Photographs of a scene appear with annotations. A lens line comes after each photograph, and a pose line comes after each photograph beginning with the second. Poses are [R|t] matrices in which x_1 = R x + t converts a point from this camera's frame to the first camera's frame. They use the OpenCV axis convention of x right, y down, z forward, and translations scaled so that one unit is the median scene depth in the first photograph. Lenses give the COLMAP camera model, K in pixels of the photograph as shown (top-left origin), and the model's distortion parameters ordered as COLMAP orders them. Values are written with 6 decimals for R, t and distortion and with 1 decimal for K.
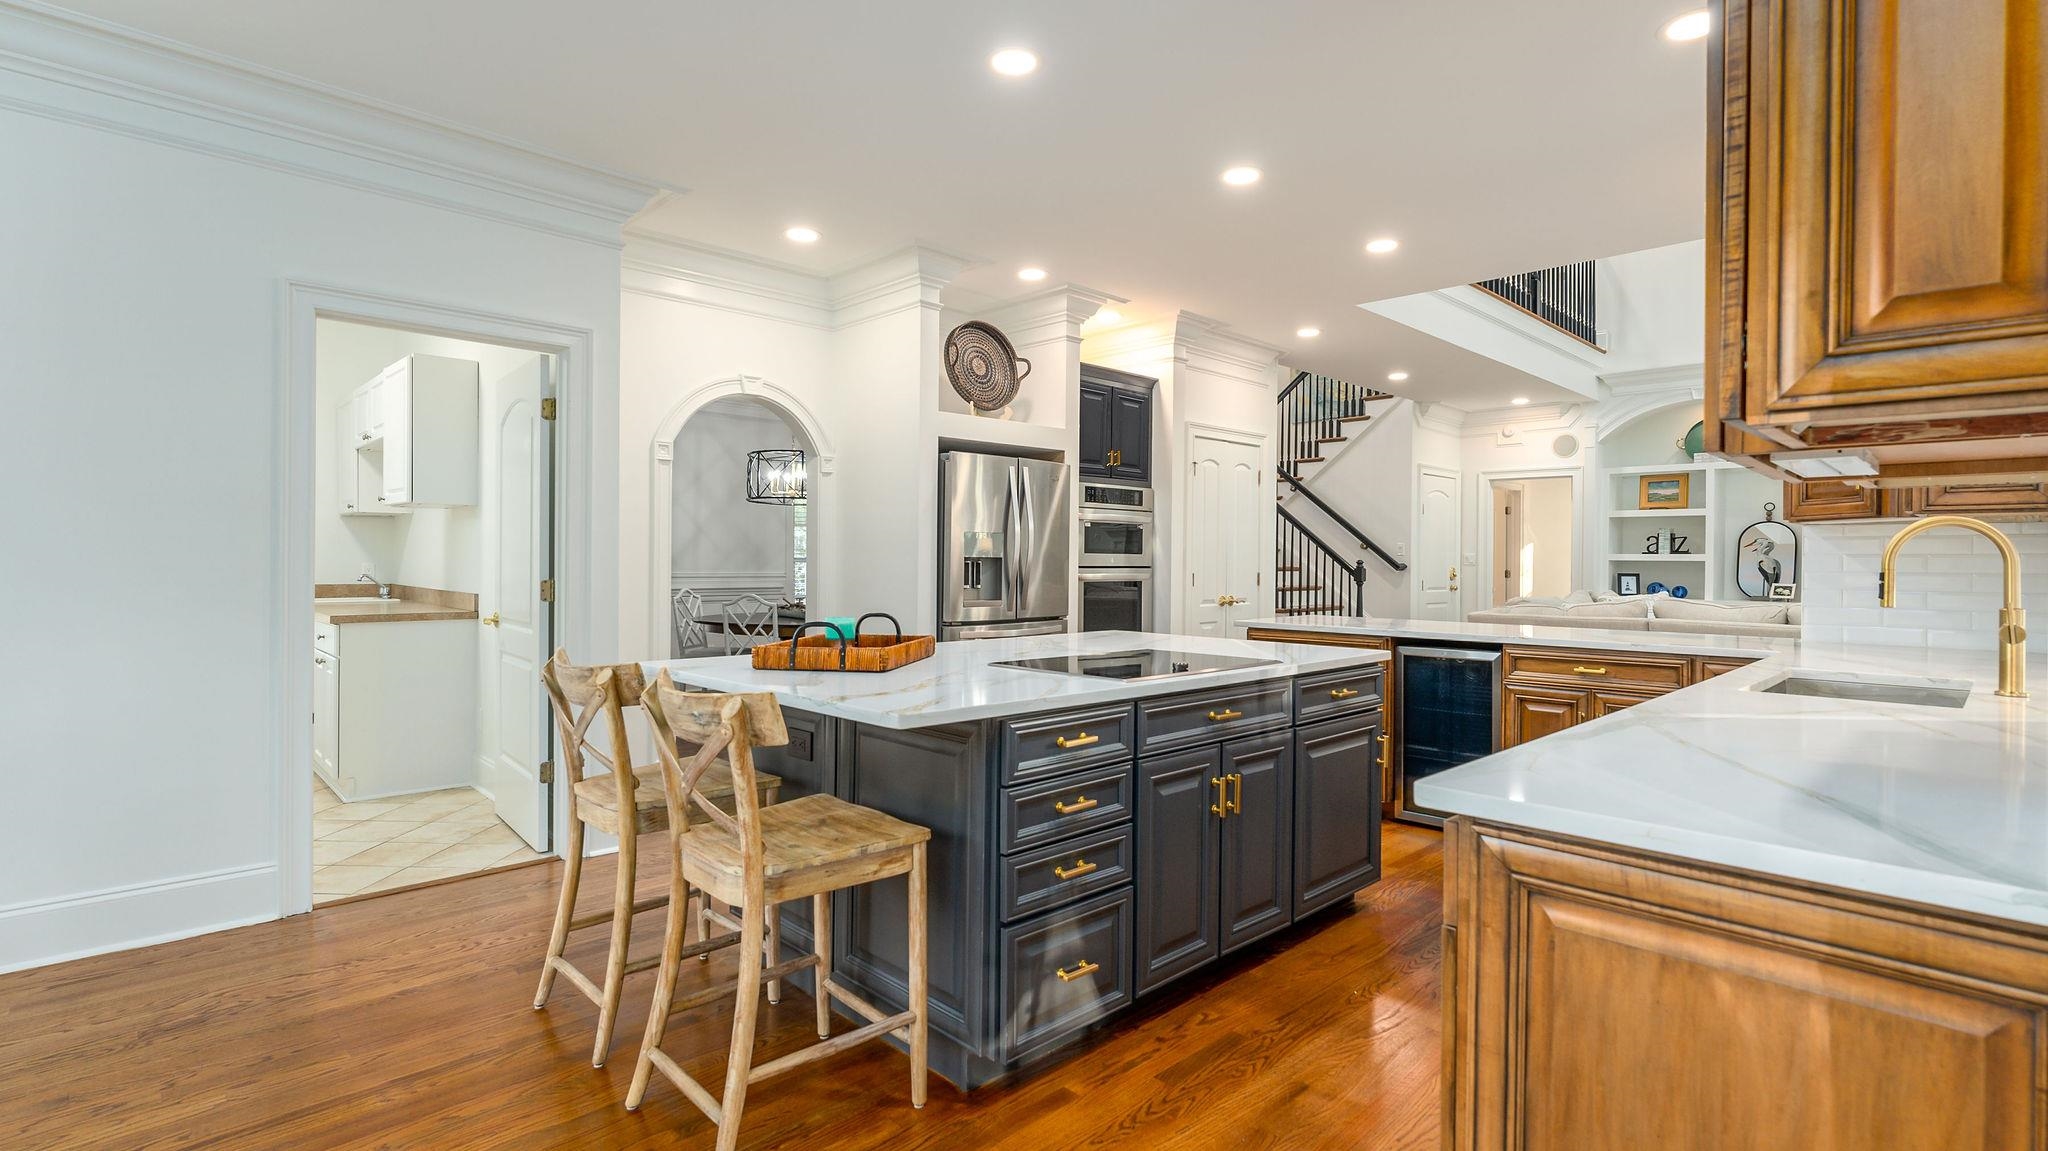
lens RADIAL K [[952.7, 0, 1023.6], [0, 952.7, 577.0], [0, 0, 1]] dist [-0.002787, 0.000052]
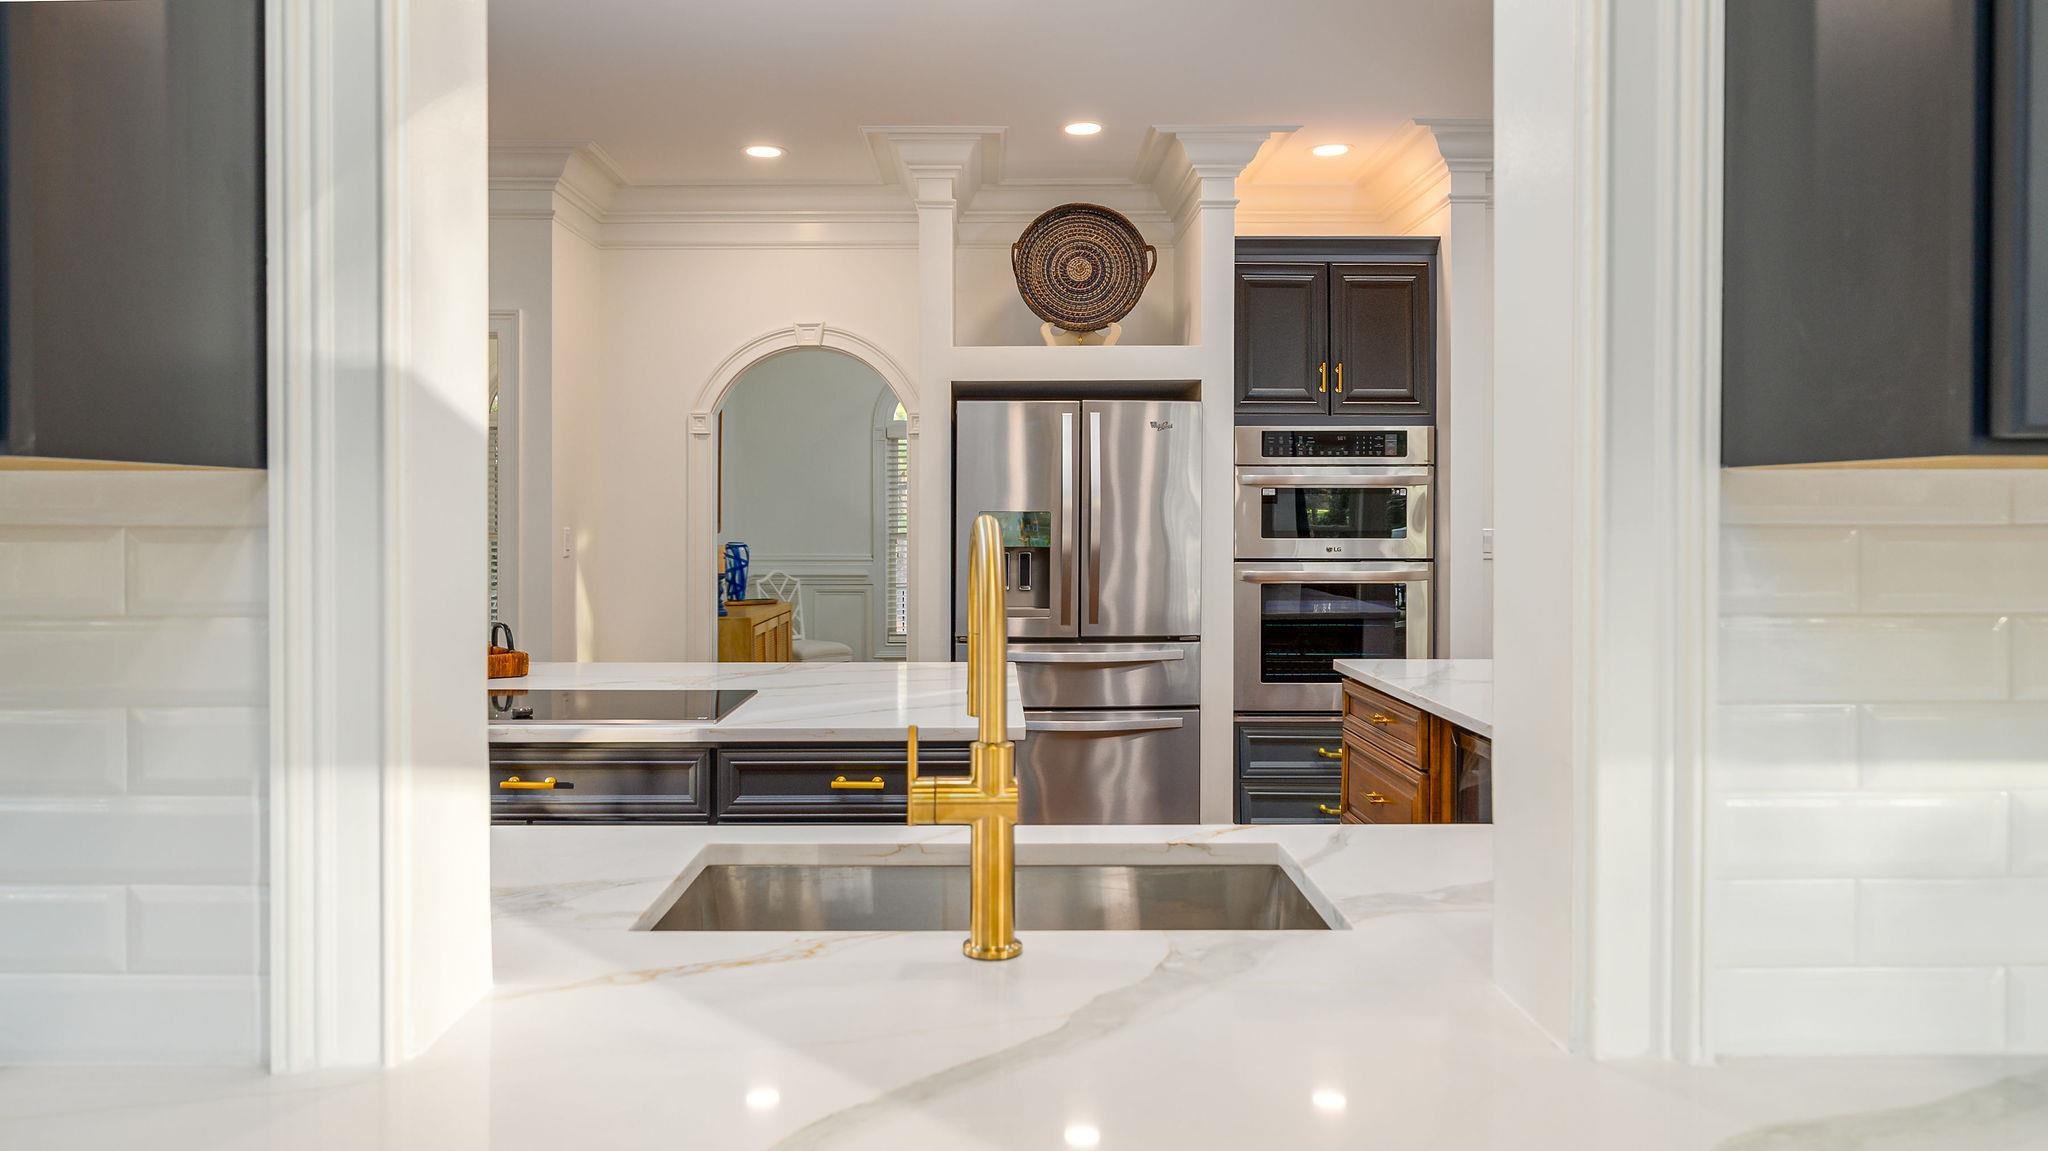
lens RADIAL K [[1385.5, 0, 1017.9], [0, 1385.5, 564.5], [0, 0, 1]] dist [0.001622, -0.000127]
pose [[0.730807, 0.018042, -0.682346, 0.594363], [-0.007053, 0.999797, 0.018882, -0.024287], [0.682548, -0.008987, 0.730786, 0.224571]]
